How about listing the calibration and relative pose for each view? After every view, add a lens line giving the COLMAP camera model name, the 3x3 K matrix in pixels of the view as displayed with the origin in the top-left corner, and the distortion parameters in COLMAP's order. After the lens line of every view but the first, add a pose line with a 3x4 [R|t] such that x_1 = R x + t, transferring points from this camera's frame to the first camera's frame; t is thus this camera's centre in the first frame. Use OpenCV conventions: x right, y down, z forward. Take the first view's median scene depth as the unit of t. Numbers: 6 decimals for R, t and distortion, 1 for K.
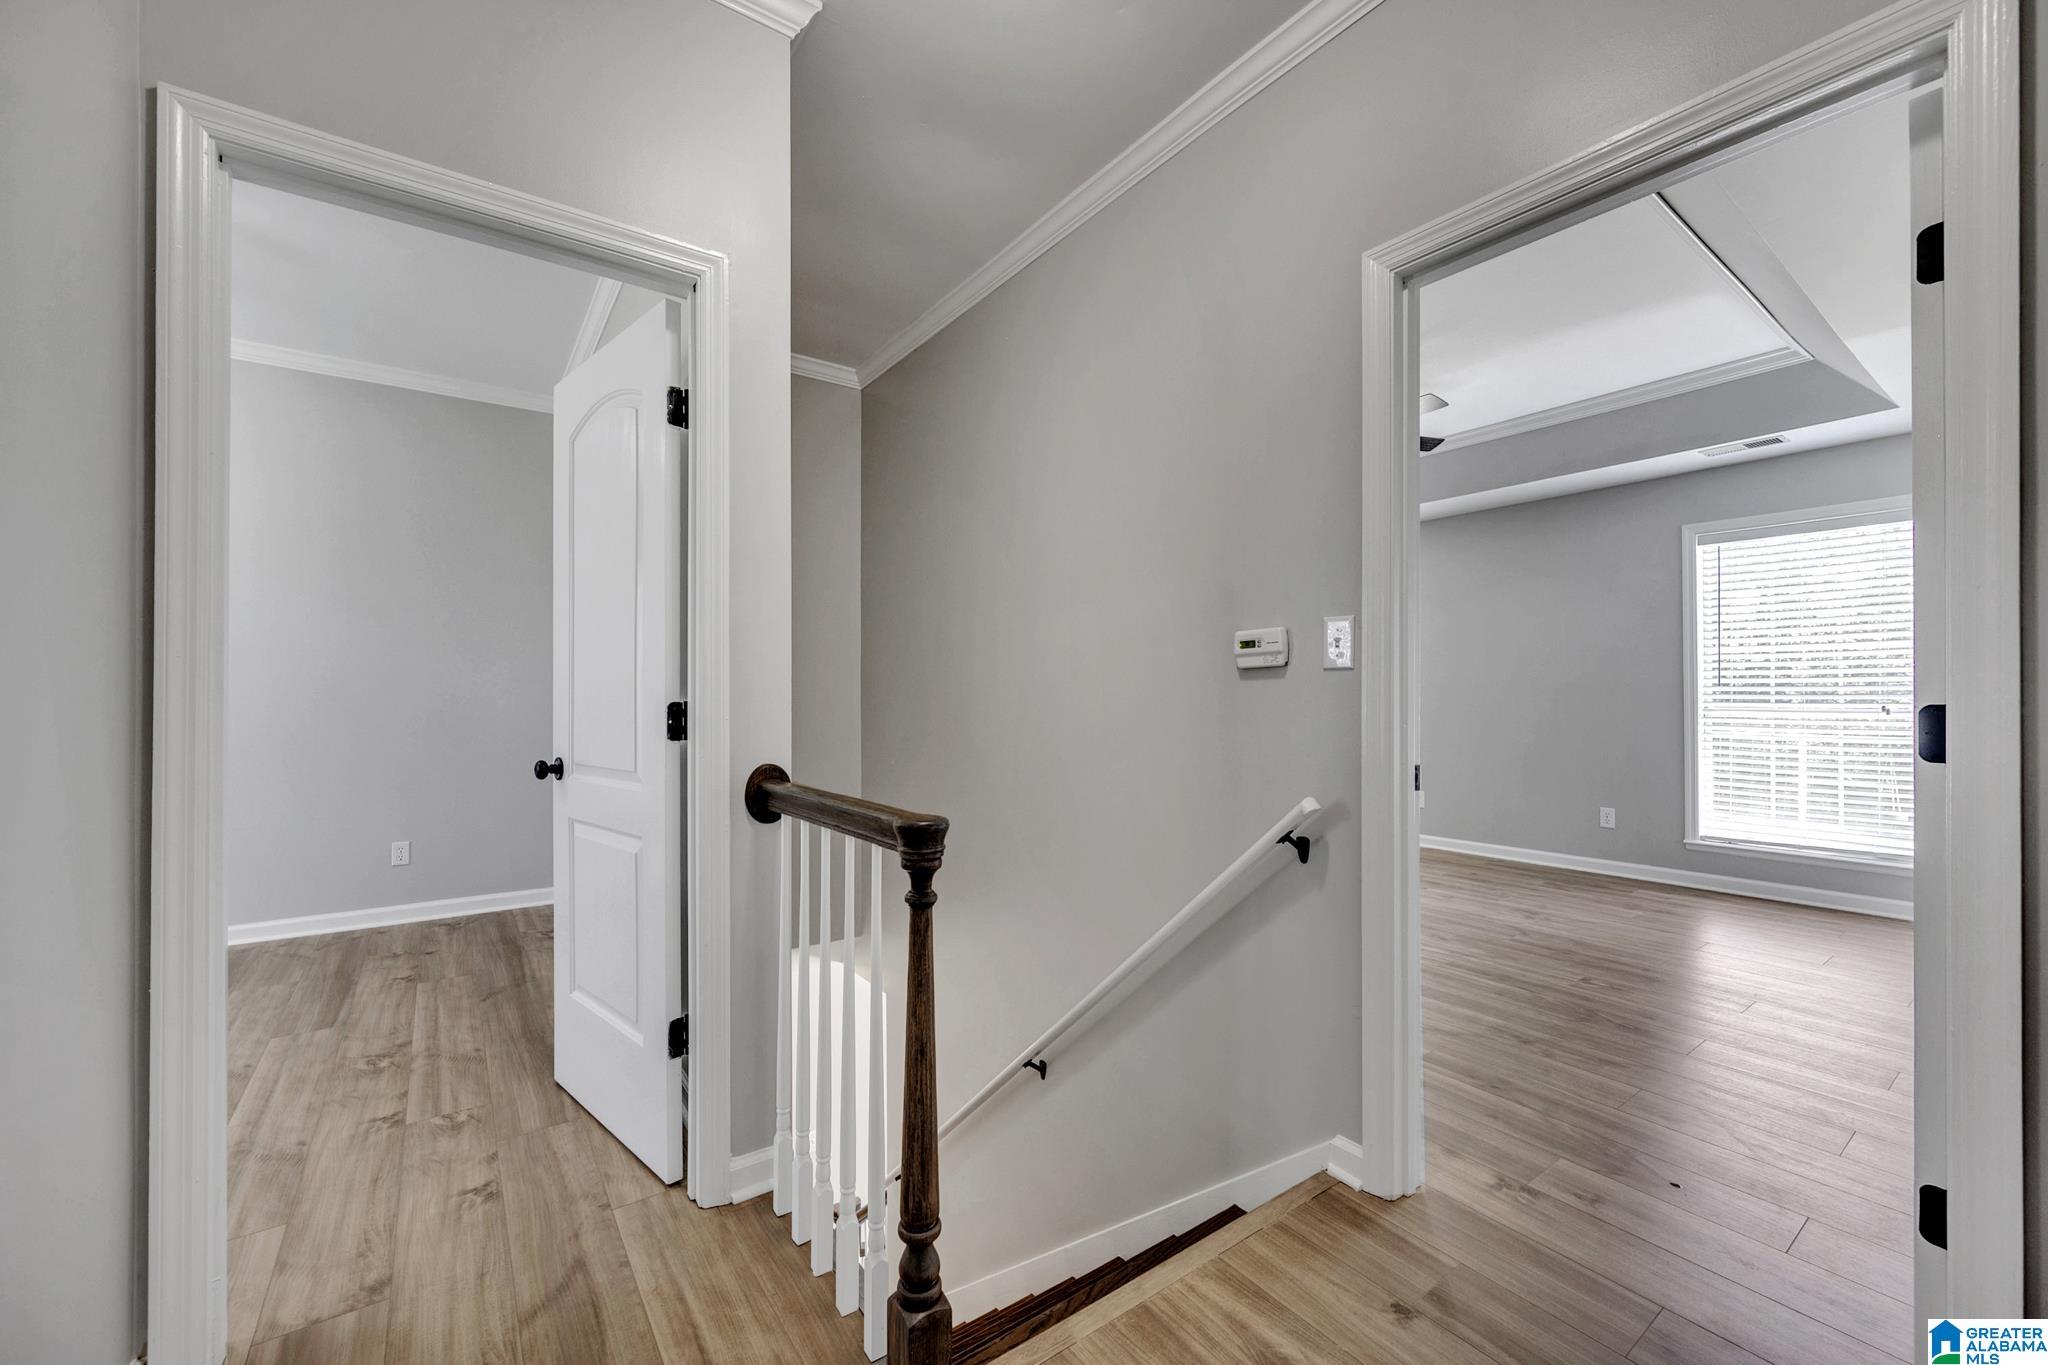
lens RADIAL K [[805.1, 0, 1027.2], [0, 805.1, 690.1], [0, 0, 1]] dist [0.000576, 0.000113]
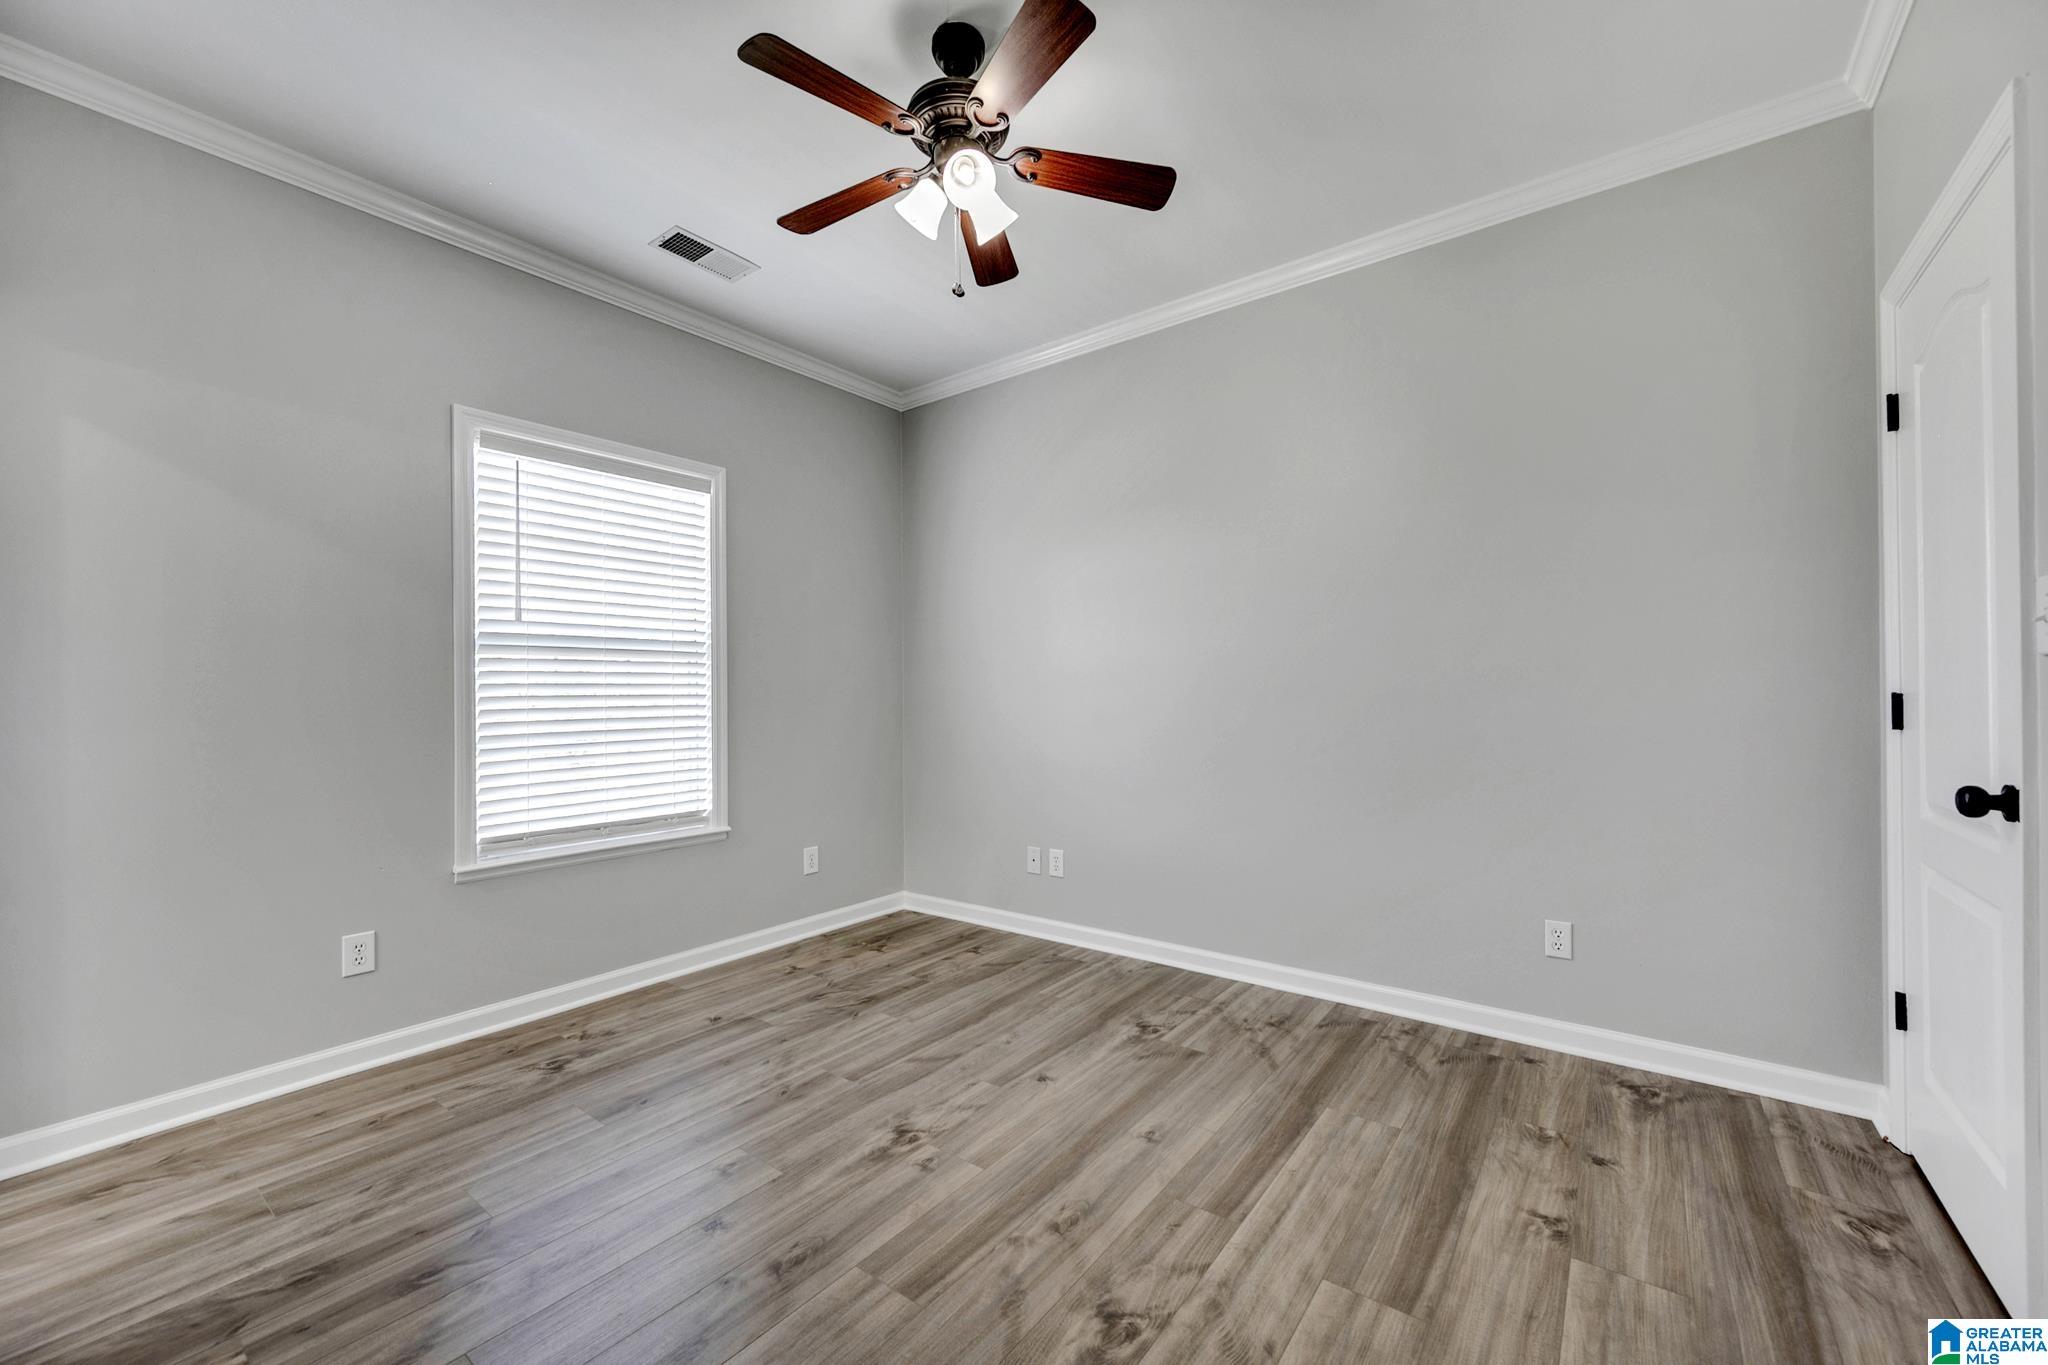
lens RADIAL K [[805.1, 0, 1027.2], [0, 805.1, 690.1], [0, 0, 1]] dist [0.000576, 0.000113]
pose [[0.290288, -0.003764, -0.956932, -0.424404], [0.011523, 0.999934, -0.000438, 0.002951], [0.956870, -0.010899, 0.290312, 0.607307]]
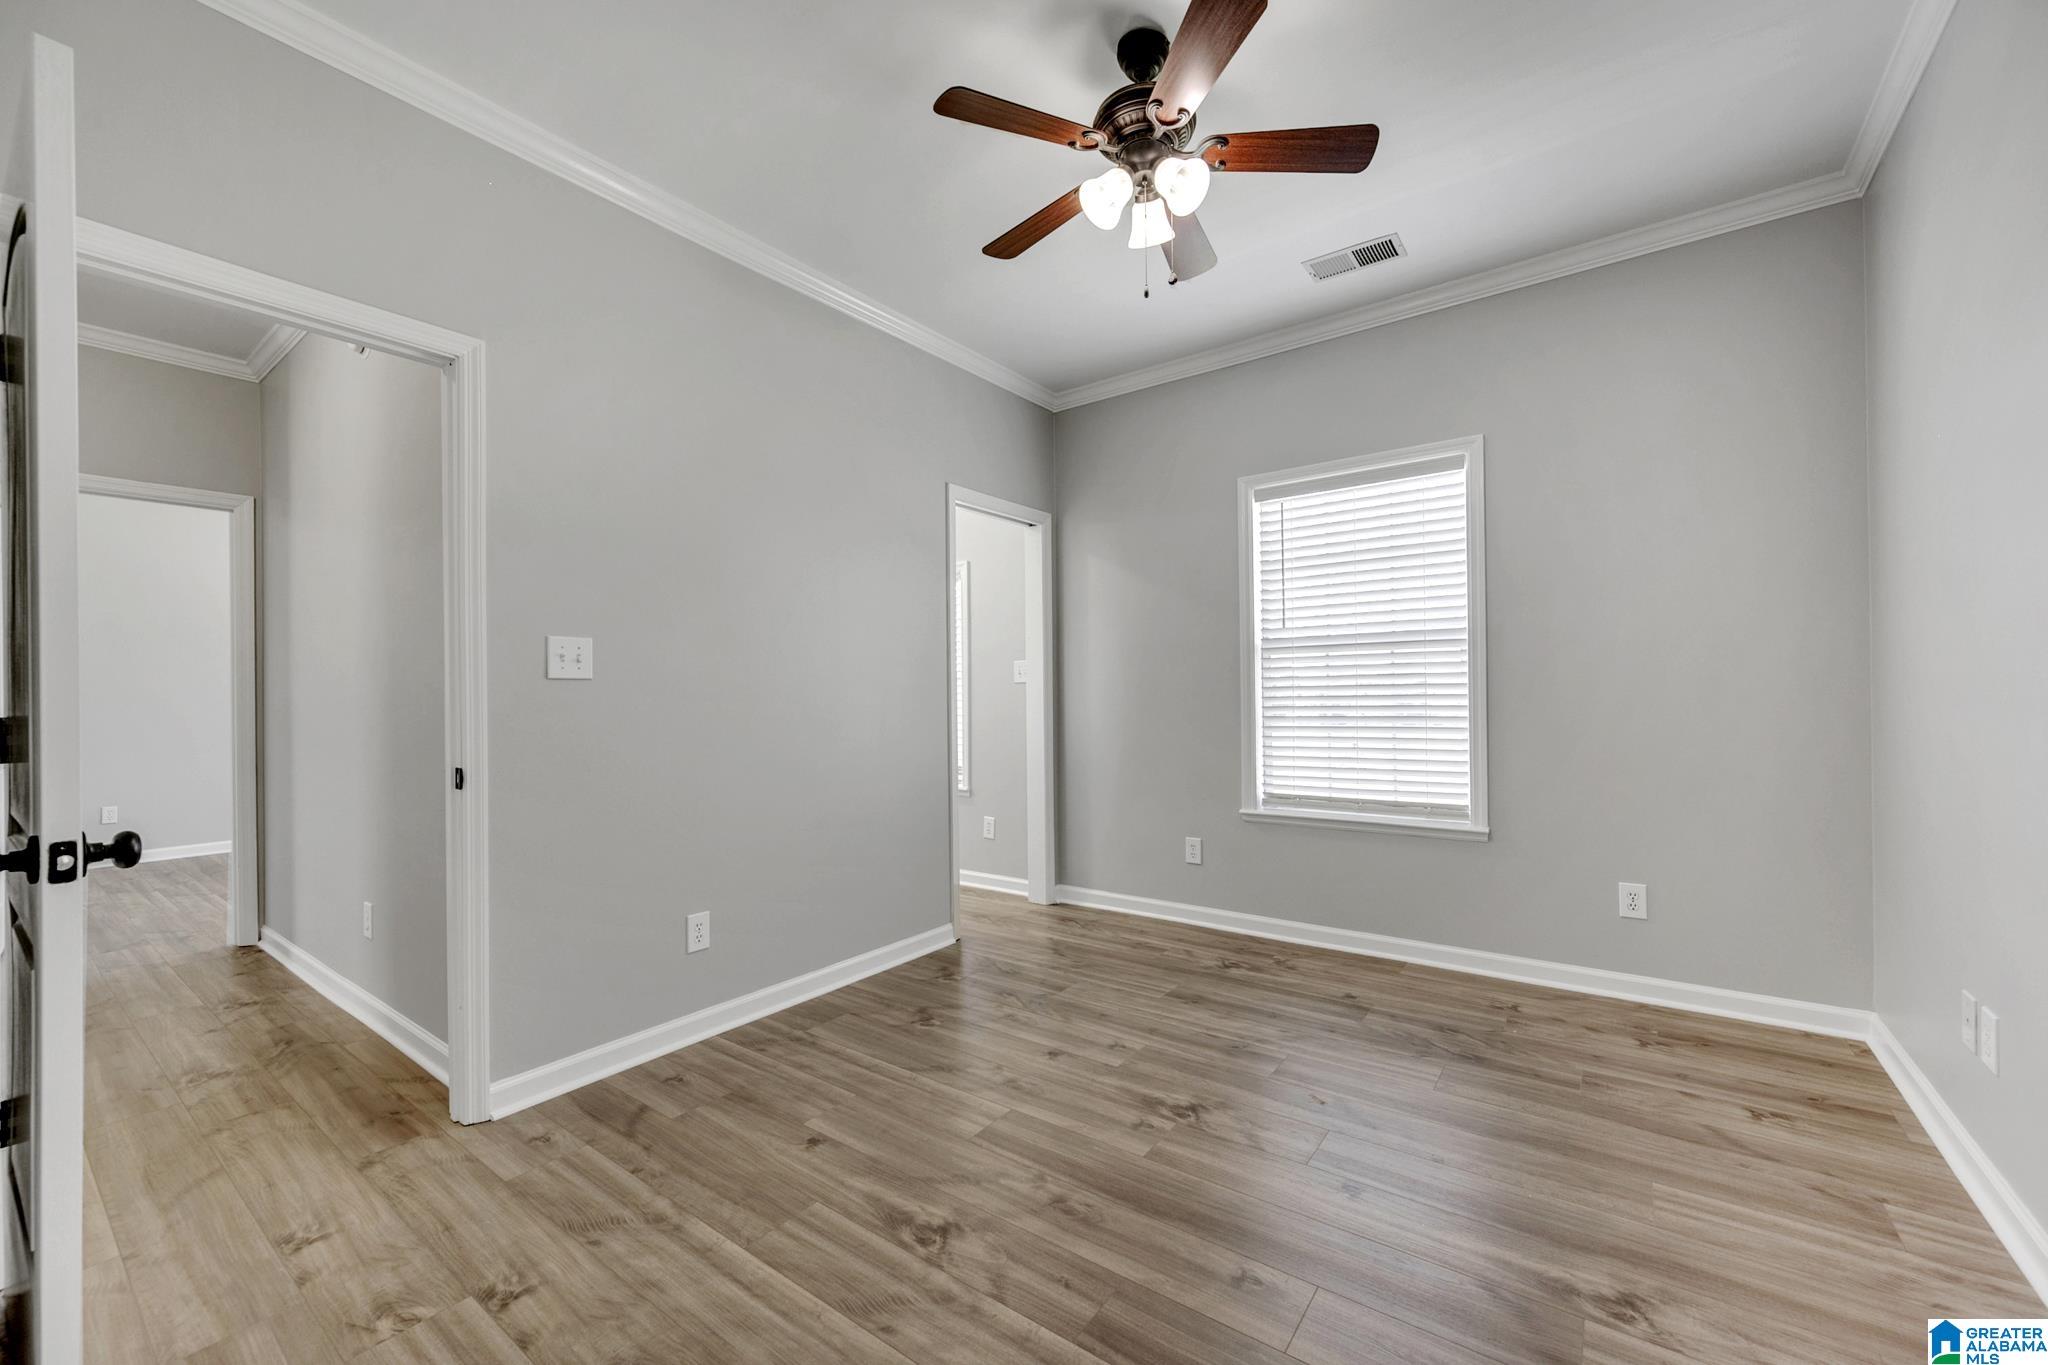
lens RADIAL K [[805.1, 0, 1027.2], [0, 805.1, 690.1], [0, 0, 1]] dist [0.000576, 0.000113]
pose [[-0.953115, 0.016708, -0.302146, -0.802026], [0.019625, 0.999785, -0.006621, 0.008568], [0.301971, -0.012241, -0.953239, 1.426994]]
